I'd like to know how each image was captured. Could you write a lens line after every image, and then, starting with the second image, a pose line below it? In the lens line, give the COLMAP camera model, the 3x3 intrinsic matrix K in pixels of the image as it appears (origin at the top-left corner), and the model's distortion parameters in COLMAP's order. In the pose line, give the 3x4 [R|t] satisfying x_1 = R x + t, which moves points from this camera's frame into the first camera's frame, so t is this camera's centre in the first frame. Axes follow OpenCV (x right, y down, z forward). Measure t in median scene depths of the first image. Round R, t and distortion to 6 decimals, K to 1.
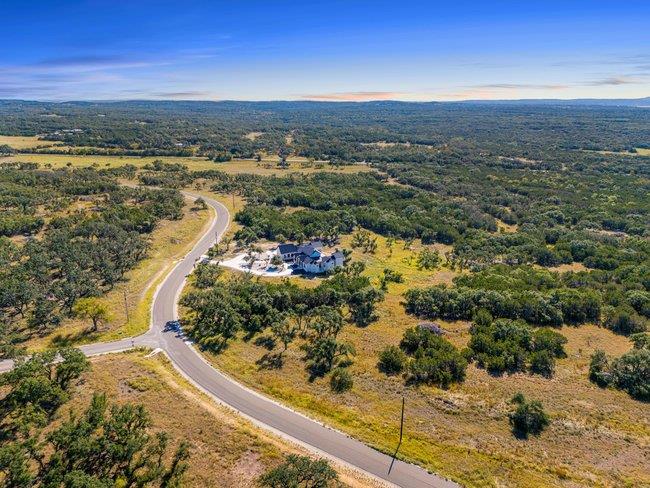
lens RADIAL K [[476.1, 0, 325.8], [0, 476.1, 244.6], [0, 0, 1]] dist [0.080601, -0.083560]
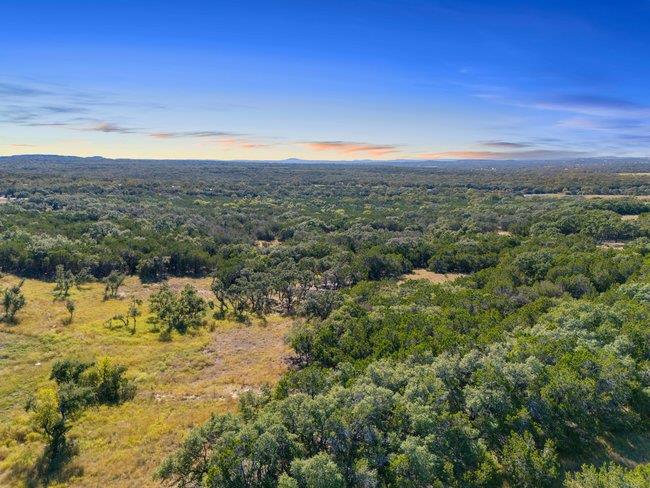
lens RADIAL K [[476.1, 0, 325.8], [0, 476.1, 244.6], [0, 0, 1]] dist [0.080601, -0.083560]
pose [[0.795756, -0.101387, 0.597070, 0.122633], [0.172743, 0.982930, -0.063316, 0.038638], [-0.580458, 0.153524, 0.799686, 0.940328]]
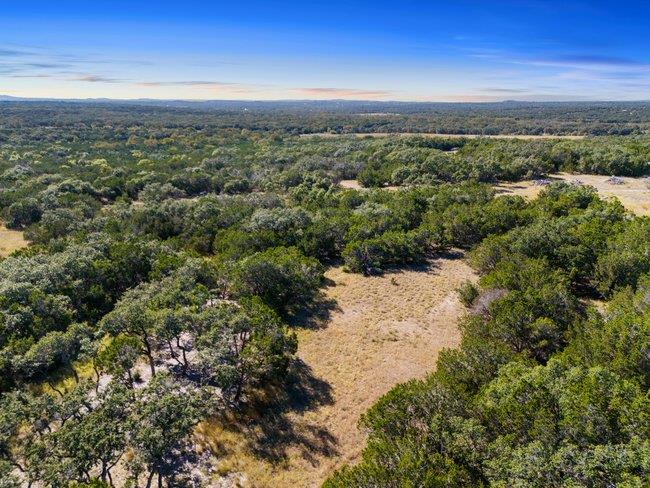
lens RADIAL K [[476.1, 0, 325.8], [0, 476.1, 244.6], [0, 0, 1]] dist [0.080601, -0.083560]
pose [[0.408494, -0.254266, 0.876631, 0.382747], [0.257281, 0.953549, 0.156688, -0.051195], [-0.875751, 0.161534, 0.454936, 1.364641]]
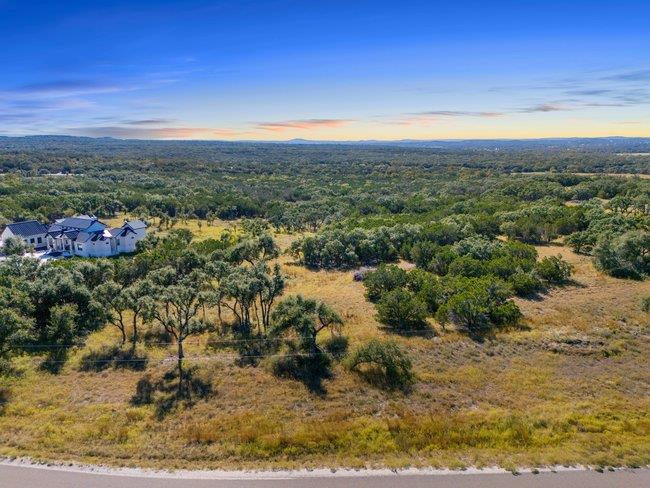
lens RADIAL K [[476.1, 0, 325.8], [0, 476.1, 244.6], [0, 0, 1]] dist [0.080601, -0.083560]
pose [[0.802361, -0.123372, 0.583949, -0.199862], [0.170497, 0.985011, -0.026162, 0.147244], [-0.571969, 0.120553, 0.811369, 0.551612]]
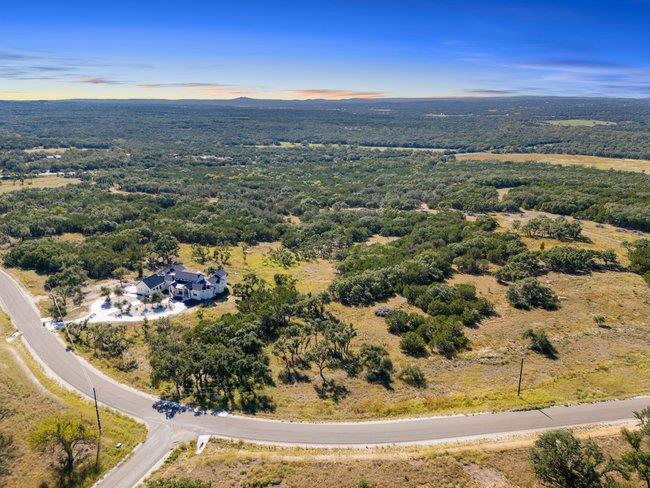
lens RADIAL K [[476.1, 0, 325.8], [0, 476.1, 244.6], [0, 0, 1]] dist [0.080601, -0.083560]
pose [[0.733532, -0.194396, 0.651261, -0.586040], [0.193848, 0.978262, 0.073666, -0.083521], [-0.651424, 0.072209, 0.755270, 0.271255]]
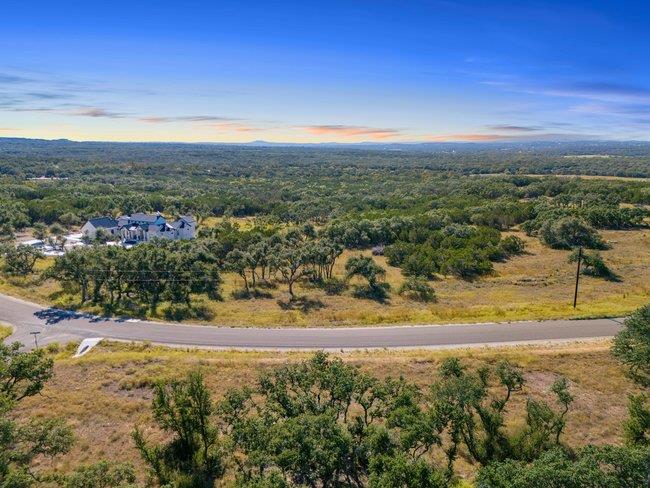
lens RADIAL K [[476.1, 0, 325.8], [0, 476.1, 244.6], [0, 0, 1]] dist [0.080601, -0.083560]
pose [[0.751975, -0.133636, 0.645504, -0.432617], [0.188373, 0.981965, -0.016153, 0.163054], [-0.631703, 0.133742, 0.763586, 0.435109]]
